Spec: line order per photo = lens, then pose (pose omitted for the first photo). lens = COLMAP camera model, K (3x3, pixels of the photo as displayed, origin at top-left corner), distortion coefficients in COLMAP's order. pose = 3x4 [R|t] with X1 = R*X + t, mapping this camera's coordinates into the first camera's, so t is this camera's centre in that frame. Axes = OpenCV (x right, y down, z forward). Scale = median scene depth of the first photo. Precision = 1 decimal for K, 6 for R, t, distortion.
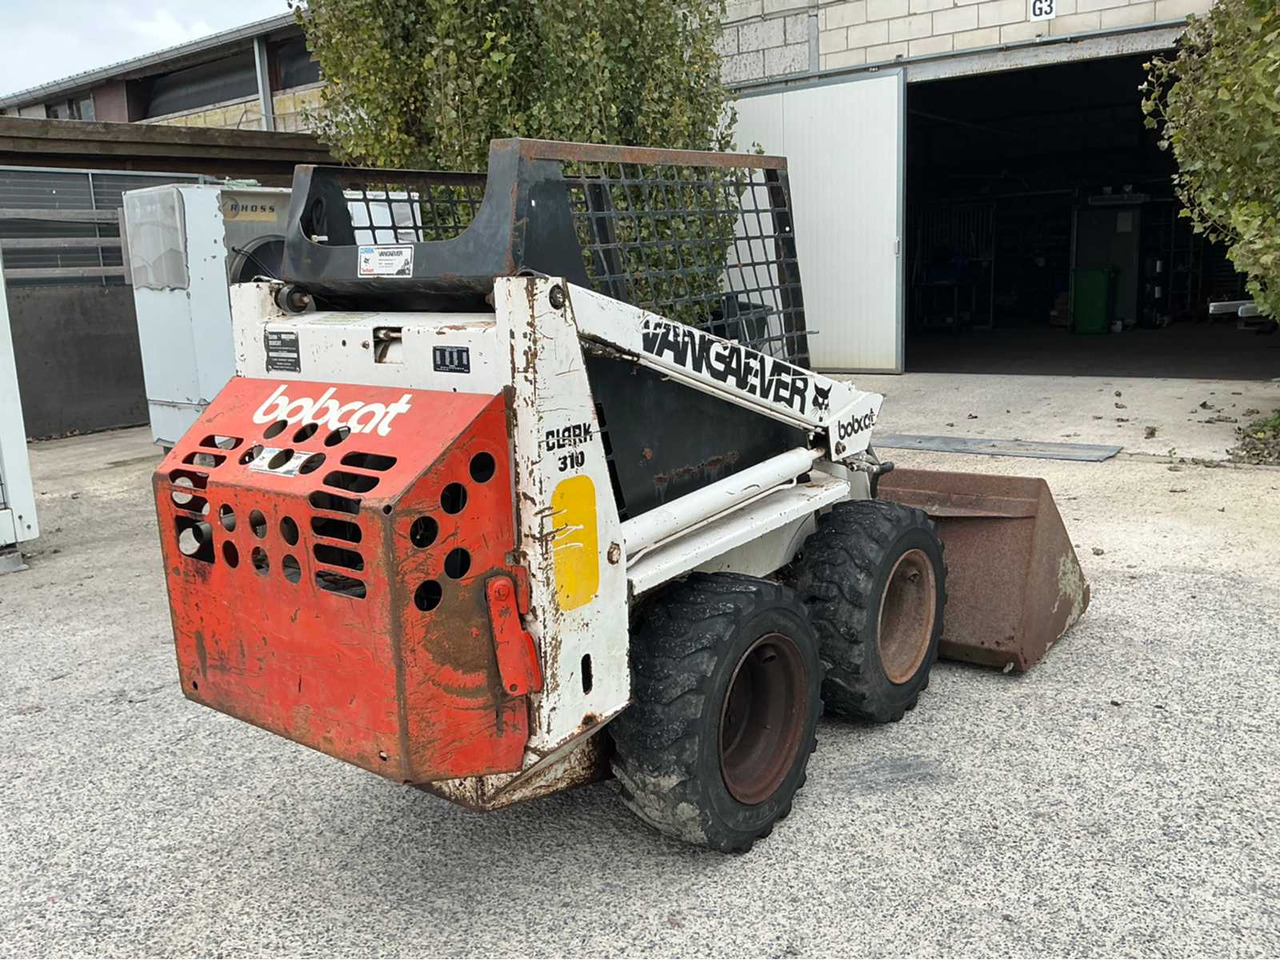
lens RADIAL K [[1041.4, 0, 629.9], [0, 1041.4, 474.2], [0, 0, 1]] dist [0.028513, -0.061889]
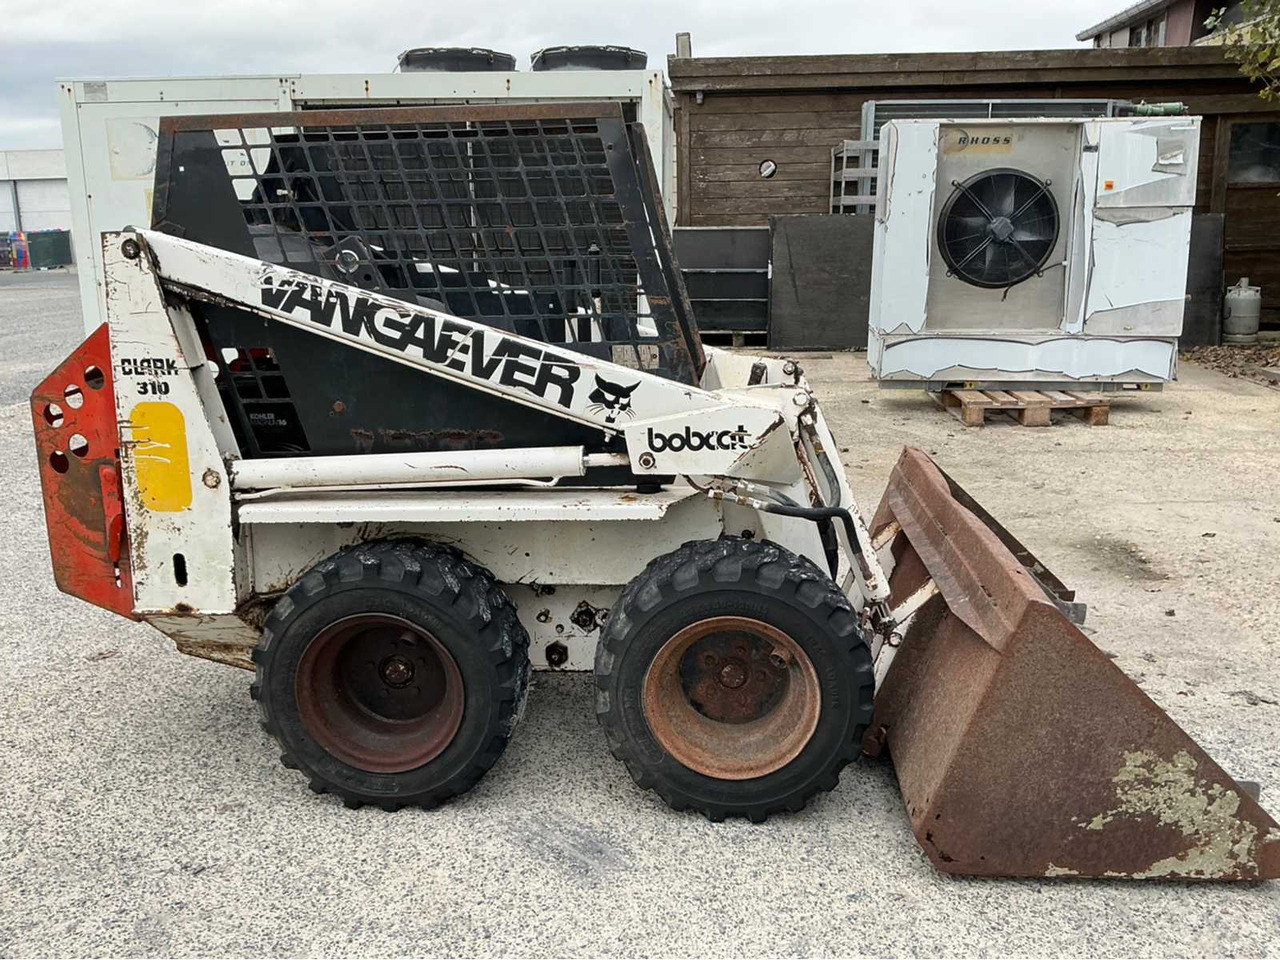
lens RADIAL K [[1041.4, 0, 633.1], [0, 1041.4, 489.1], [0, 0, 1]] dist [0.028513, -0.061889]
pose [[0.567368, 0.247858, -0.785277, 0.999972], [-0.182961, 0.967733, 0.173257, -0.170452], [0.802881, 0.045375, 0.594410, 0.603018]]
